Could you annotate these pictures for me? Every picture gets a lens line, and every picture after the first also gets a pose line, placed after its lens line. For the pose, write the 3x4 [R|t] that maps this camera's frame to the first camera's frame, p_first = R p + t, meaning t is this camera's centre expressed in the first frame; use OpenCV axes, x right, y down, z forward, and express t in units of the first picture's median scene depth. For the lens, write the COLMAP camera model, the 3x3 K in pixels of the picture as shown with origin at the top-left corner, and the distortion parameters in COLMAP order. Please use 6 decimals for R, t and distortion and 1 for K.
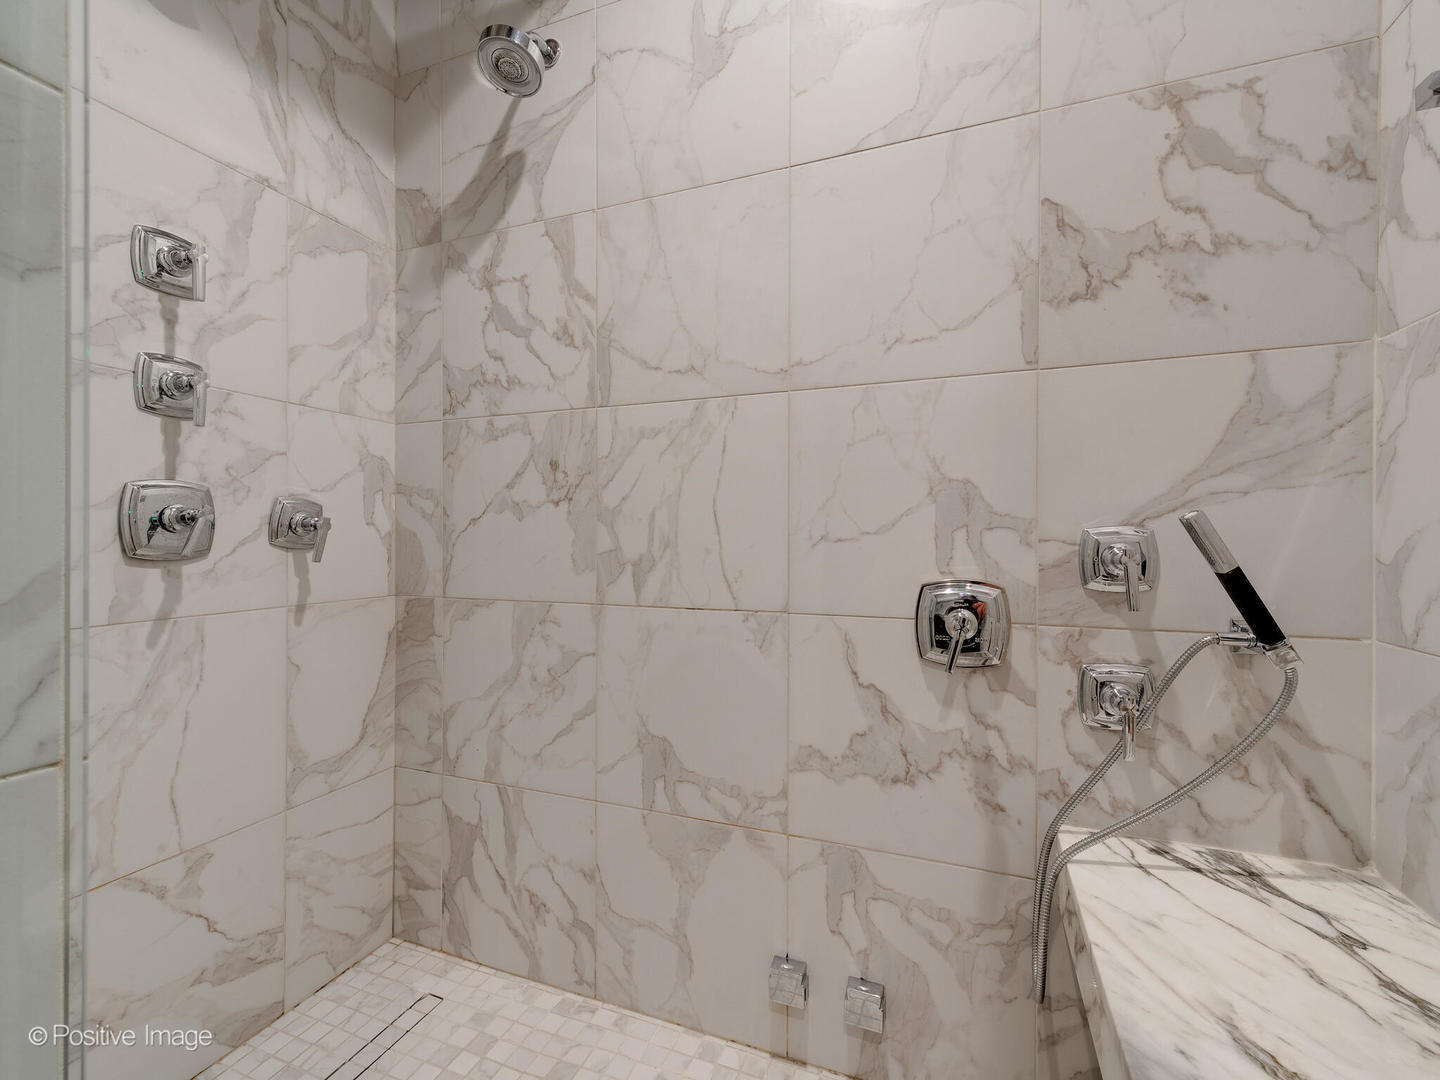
lens RADIAL K [[632.6, 0, 725.6], [0, 632.6, 543.1], [0, 0, 1]] dist [0.009515, -0.001378]
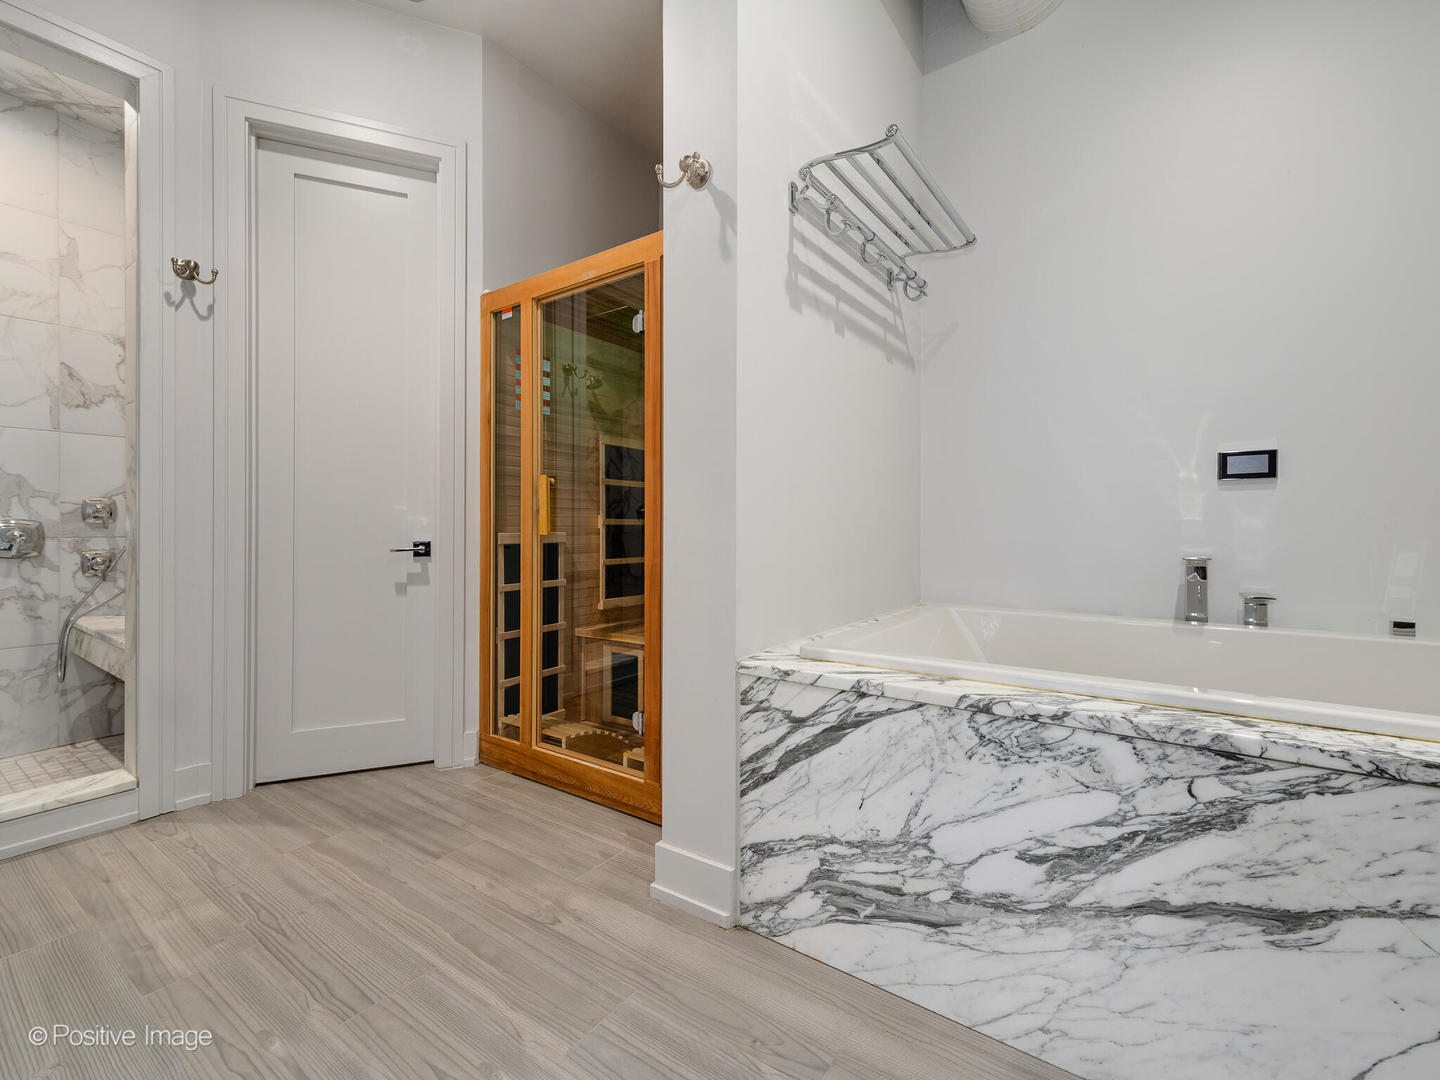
lens RADIAL K [[632.6, 0, 717.1], [0, 632.6, 525.5], [0, 0, 1]] dist [0.009515, -0.001378]
pose [[0.256255, 0.001003, 0.966609, -1.204530], [0.006650, 0.999974, -0.002800, 0.104950], [-0.966586, 0.007145, 0.256241, -2.024247]]
